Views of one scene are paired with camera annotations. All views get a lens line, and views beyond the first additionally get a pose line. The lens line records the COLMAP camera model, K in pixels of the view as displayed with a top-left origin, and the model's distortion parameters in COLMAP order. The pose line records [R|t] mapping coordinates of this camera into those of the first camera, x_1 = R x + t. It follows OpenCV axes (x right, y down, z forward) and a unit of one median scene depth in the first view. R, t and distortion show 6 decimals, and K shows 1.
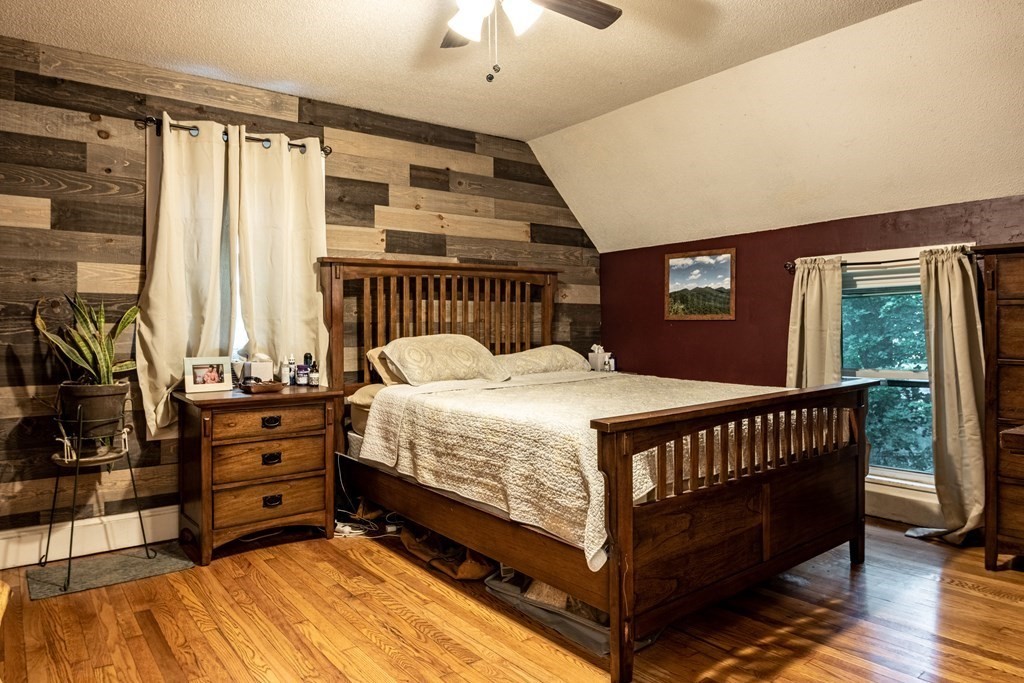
lens RADIAL K [[691.3, 0, 512.0], [0, 691.3, 341.5], [0, 0, 1]] dist [-0.045569, -0.001888]
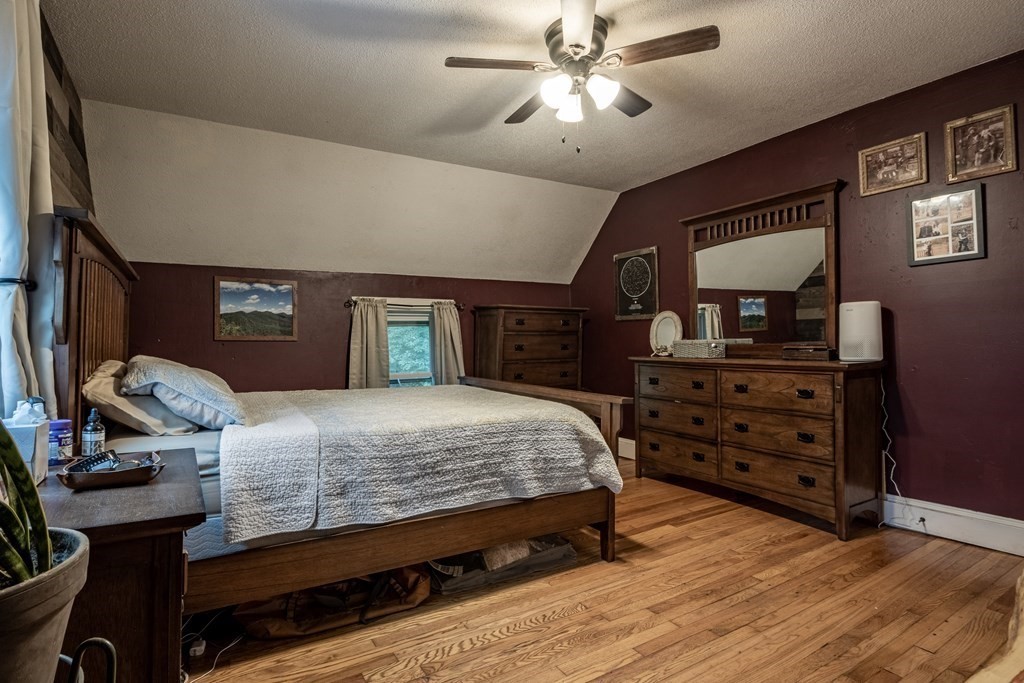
lens RADIAL K [[502.1, 0, 528.4], [0, 502.1, 340.0], [0, 0, 1]] dist [-0.002644, -0.000320]
pose [[0.096650, 0.014051, 0.995219, -0.781972], [0.027949, 0.999468, -0.016826, -0.009938], [-0.994926, 0.029442, 0.096206, 0.781765]]
